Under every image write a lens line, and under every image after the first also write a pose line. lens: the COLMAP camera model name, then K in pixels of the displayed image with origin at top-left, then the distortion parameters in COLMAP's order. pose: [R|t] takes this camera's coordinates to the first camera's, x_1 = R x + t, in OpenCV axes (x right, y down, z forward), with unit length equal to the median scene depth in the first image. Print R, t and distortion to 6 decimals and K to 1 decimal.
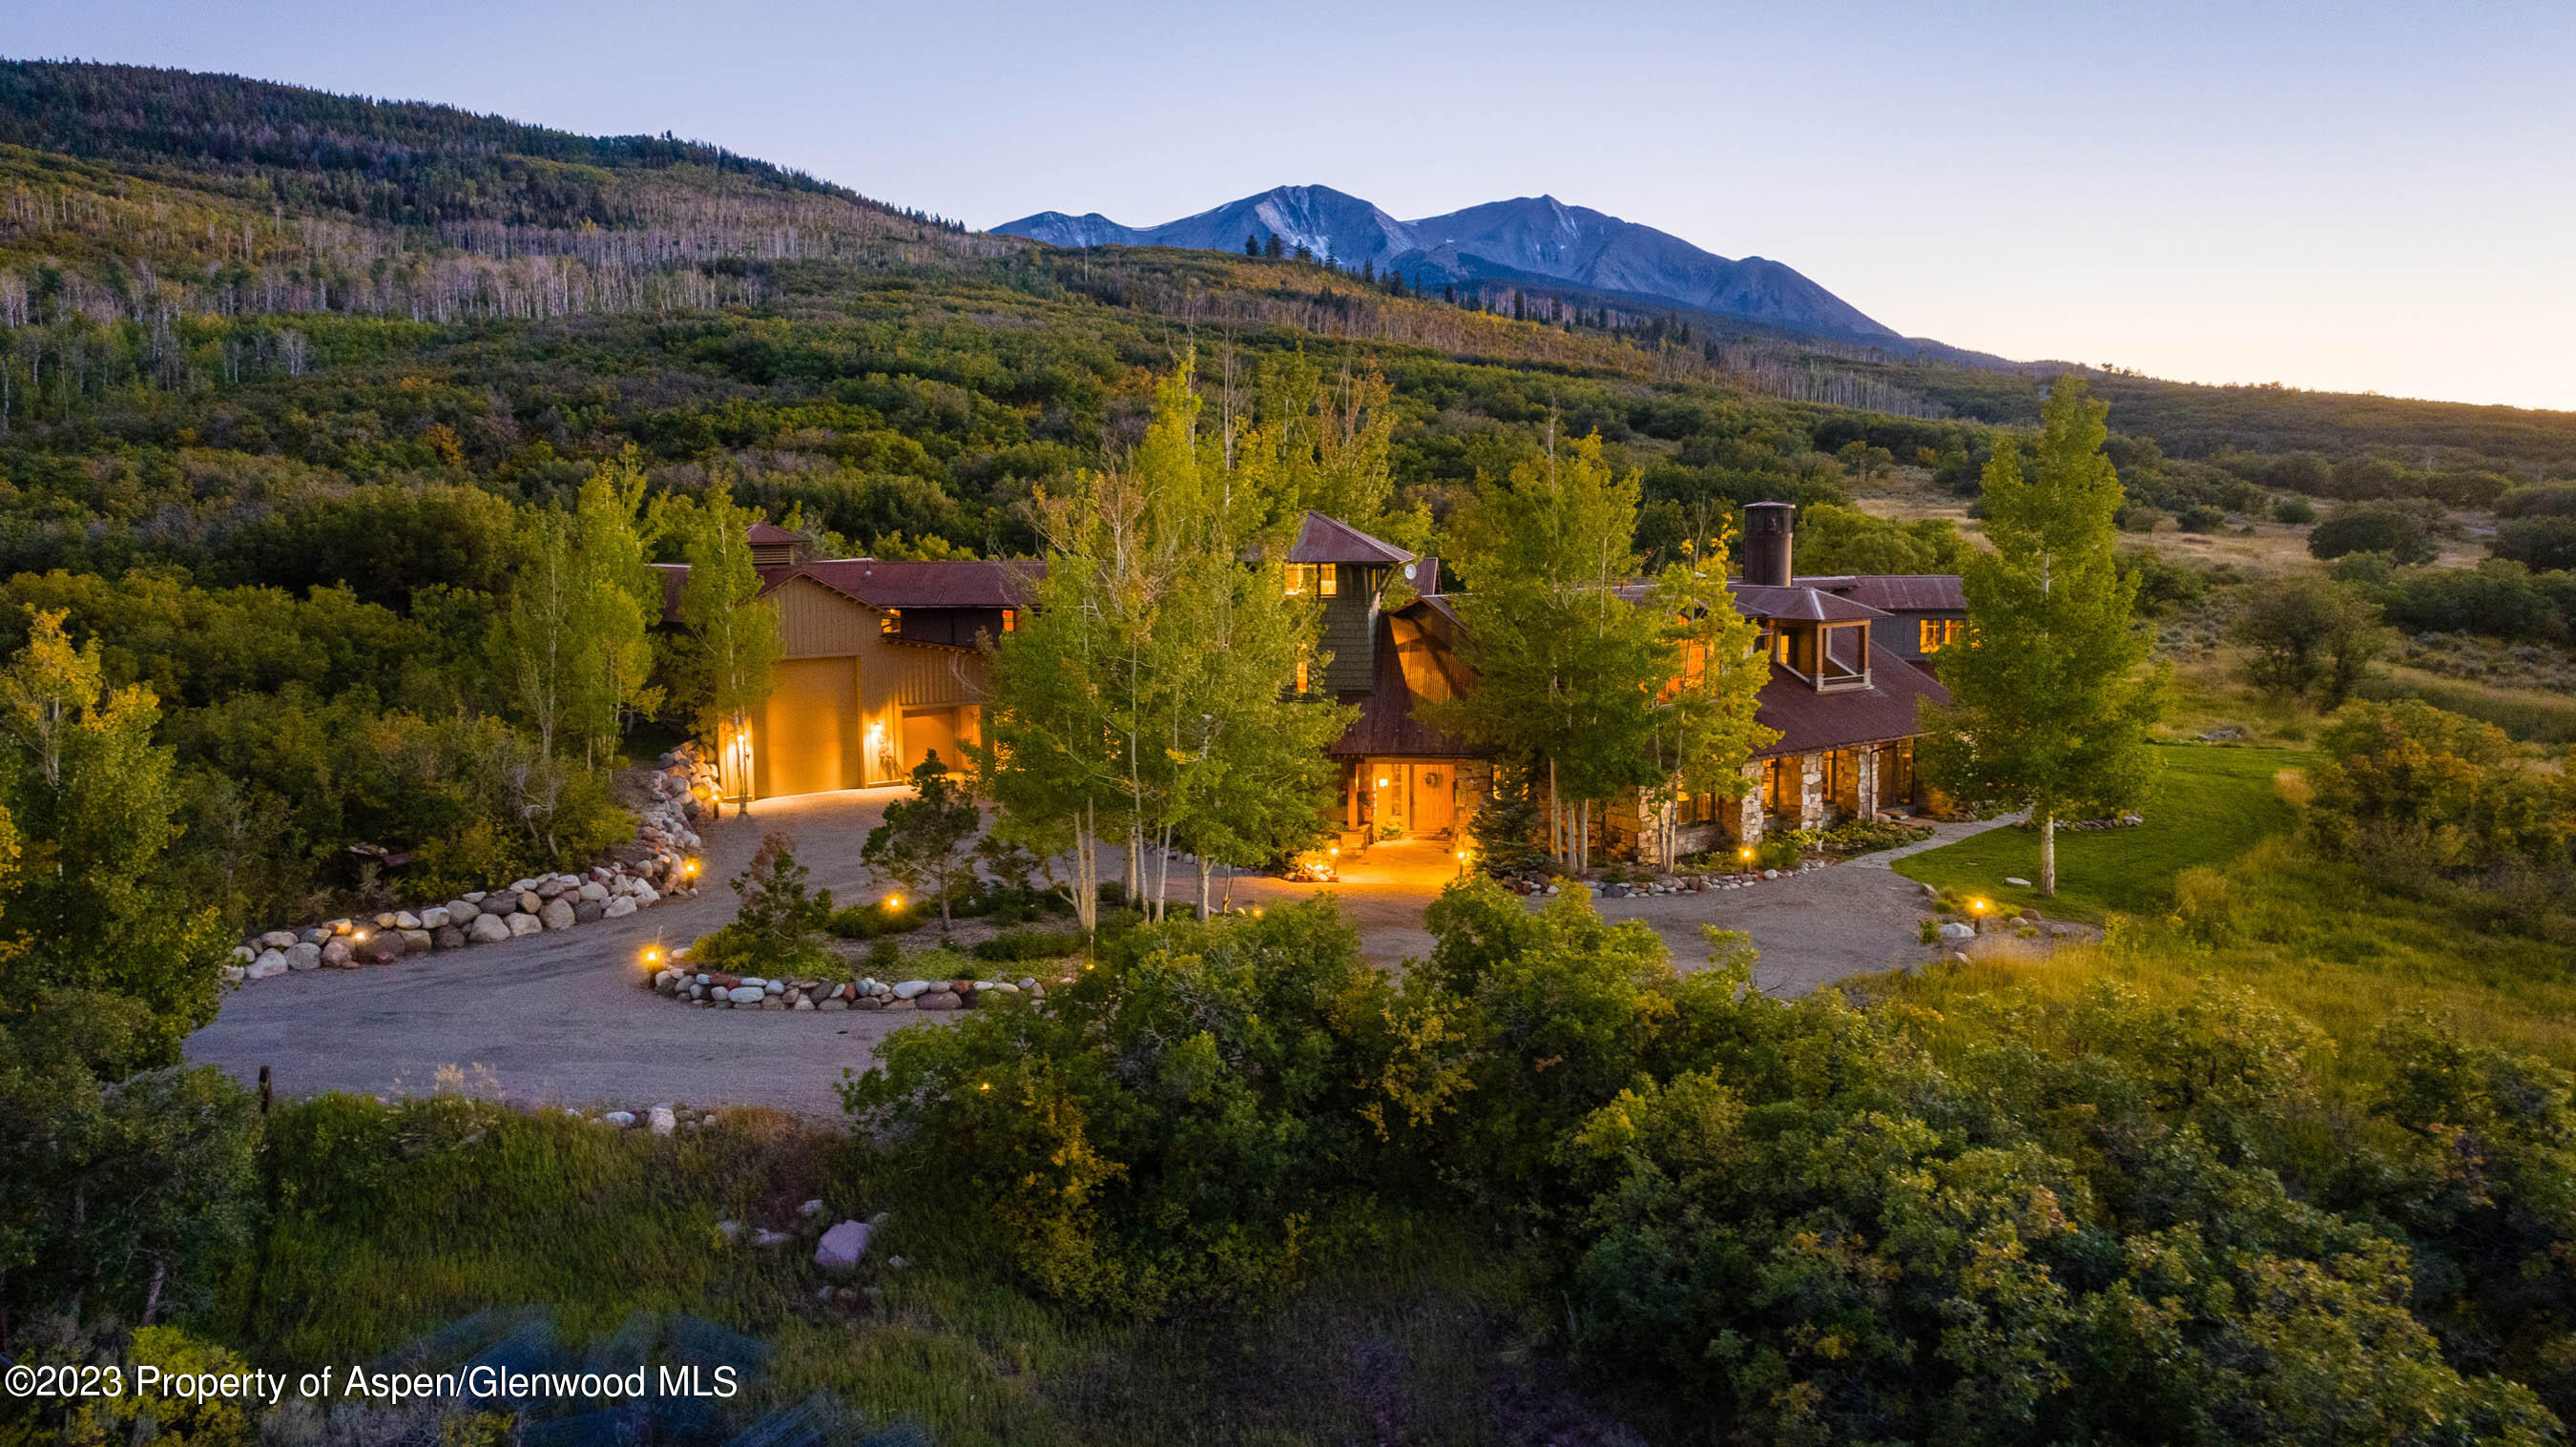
lens RADIAL K [[1831.0, 0, 1288.0], [0, 1831.0, 723.5], [0, 0, 1]] dist [-0.027190, 0.005626]
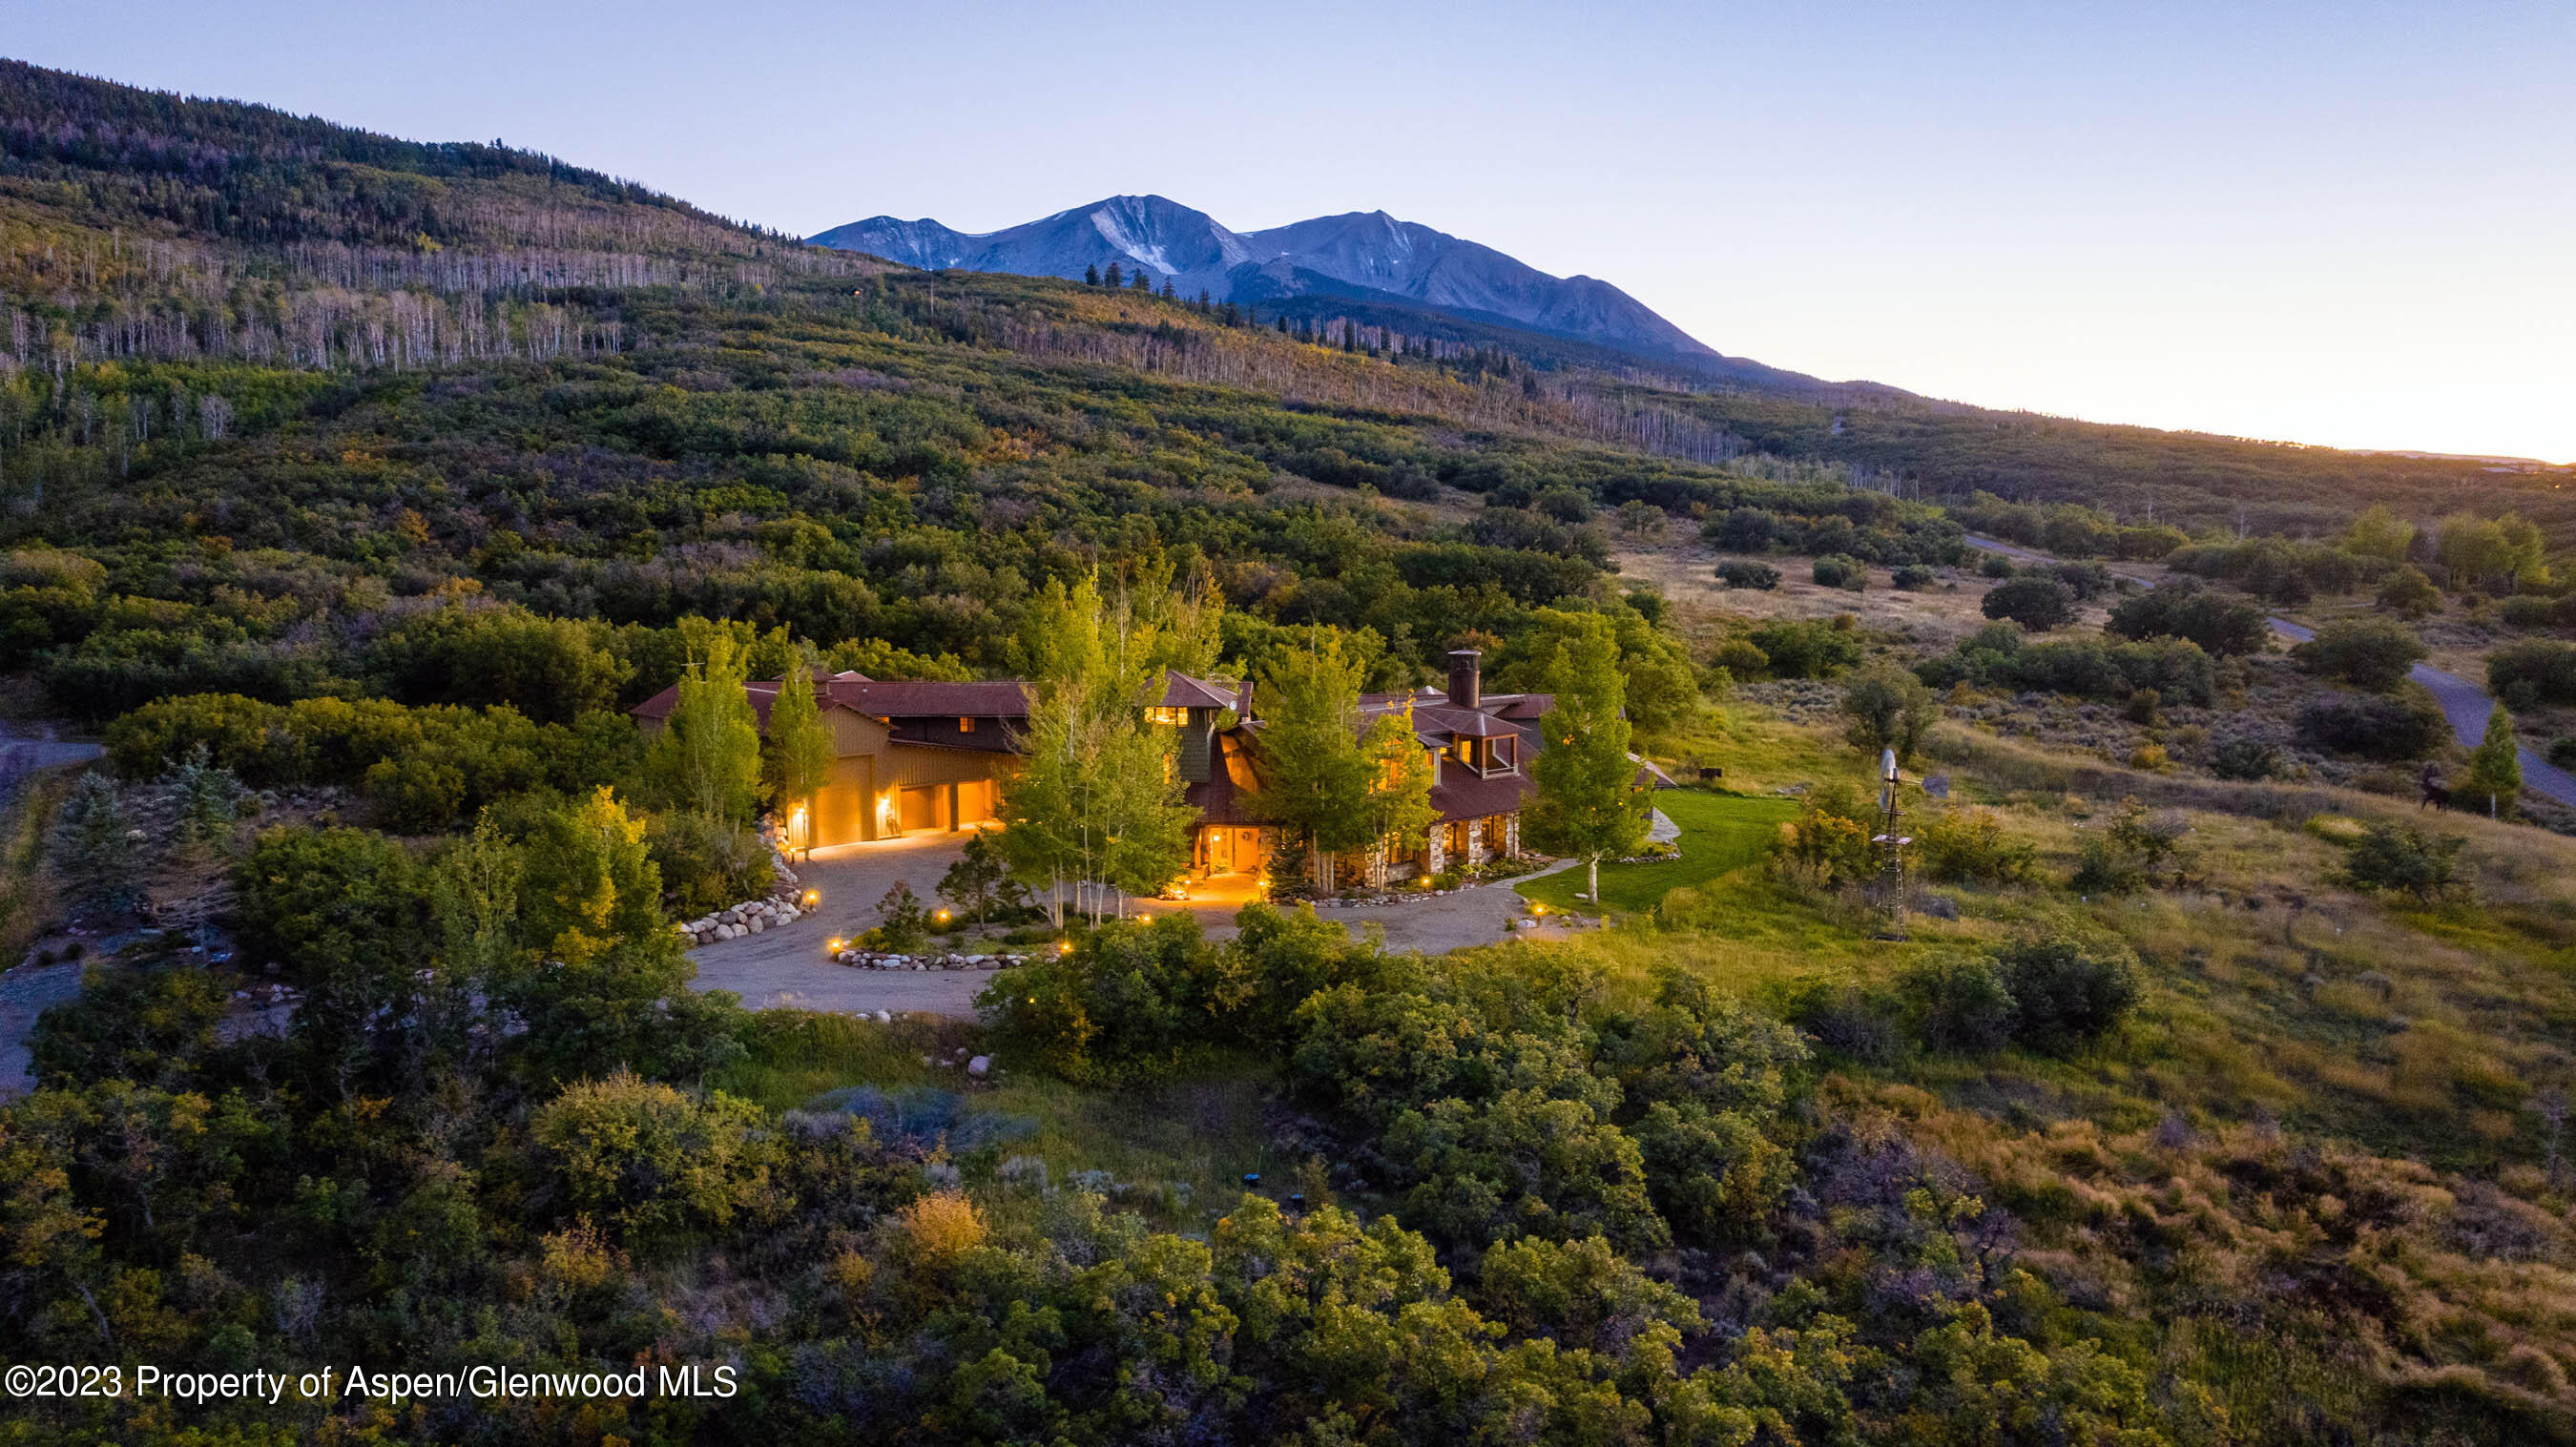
lens RADIAL K [[1831.0, 0, 1288.0], [0, 1831.0, 723.5], [0, 0, 1]] dist [-0.027190, 0.005626]
pose [[0.996045, -0.003254, 0.088788, -0.005890], [0.003607, 0.999986, -0.003815, -0.013007], [-0.088774, 0.004120, 0.996043, -0.129417]]
